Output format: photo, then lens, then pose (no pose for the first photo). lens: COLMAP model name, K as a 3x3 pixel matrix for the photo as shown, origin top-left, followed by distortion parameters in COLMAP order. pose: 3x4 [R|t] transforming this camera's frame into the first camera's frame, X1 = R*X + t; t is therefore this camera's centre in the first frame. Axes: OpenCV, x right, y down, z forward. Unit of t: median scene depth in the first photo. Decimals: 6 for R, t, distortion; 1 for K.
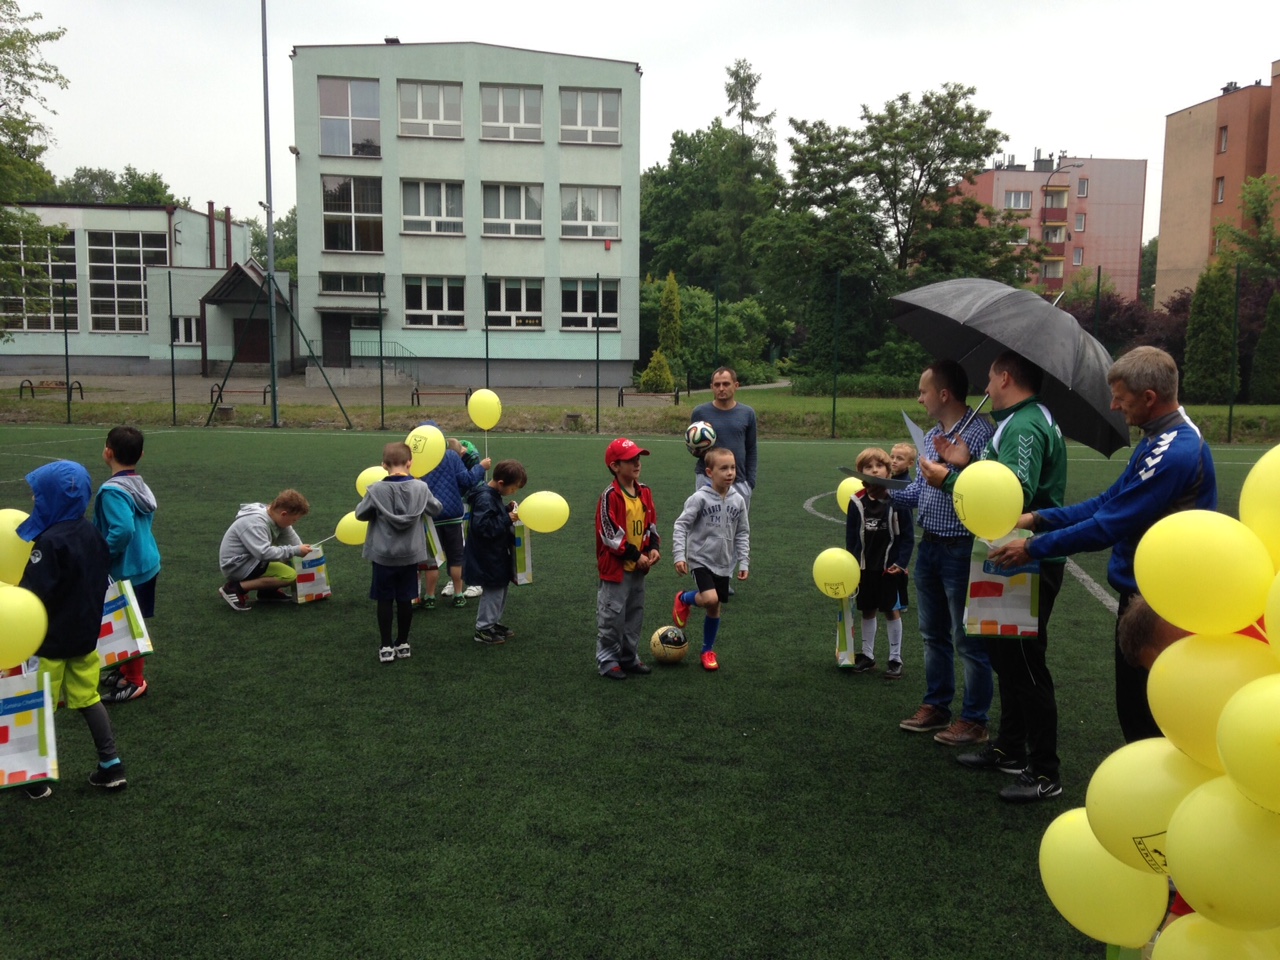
lens RADIAL K [[1200.0, 0, 640.0], [0, 1200.0, 480.0], [0, 0, 1]] dist [0.236592, -0.372658]
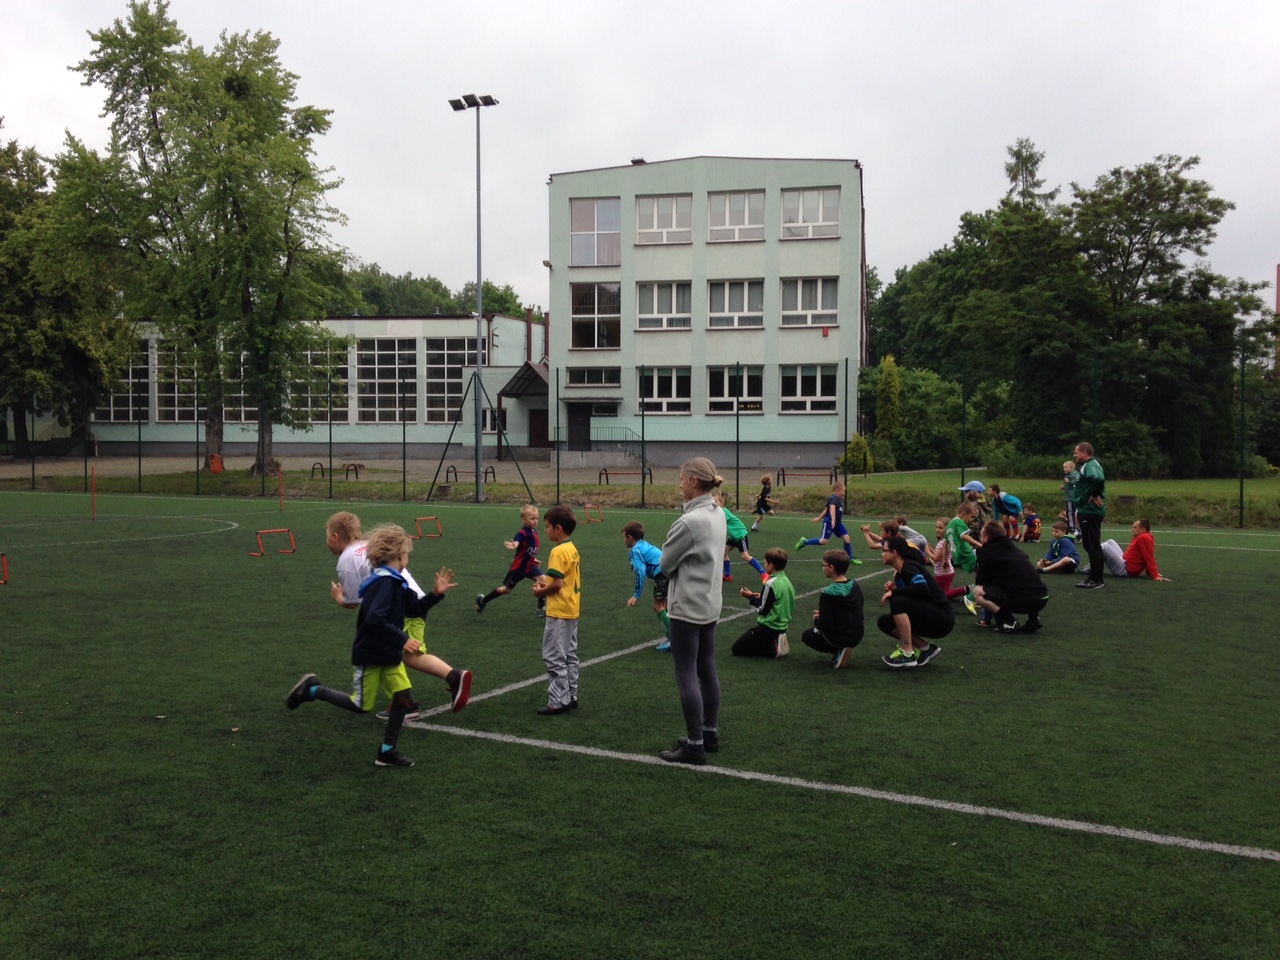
lens RADIAL K [[1200.0, 0, 640.0], [0, 1200.0, 480.0], [0, 0, 1]] dist [0.236592, -0.372658]
pose [[0.946648, 0.005529, -0.322221, 0.159420], [-0.027467, 0.997599, -0.063576, 0.003104], [0.321095, 0.069034, 0.944527, -0.023280]]
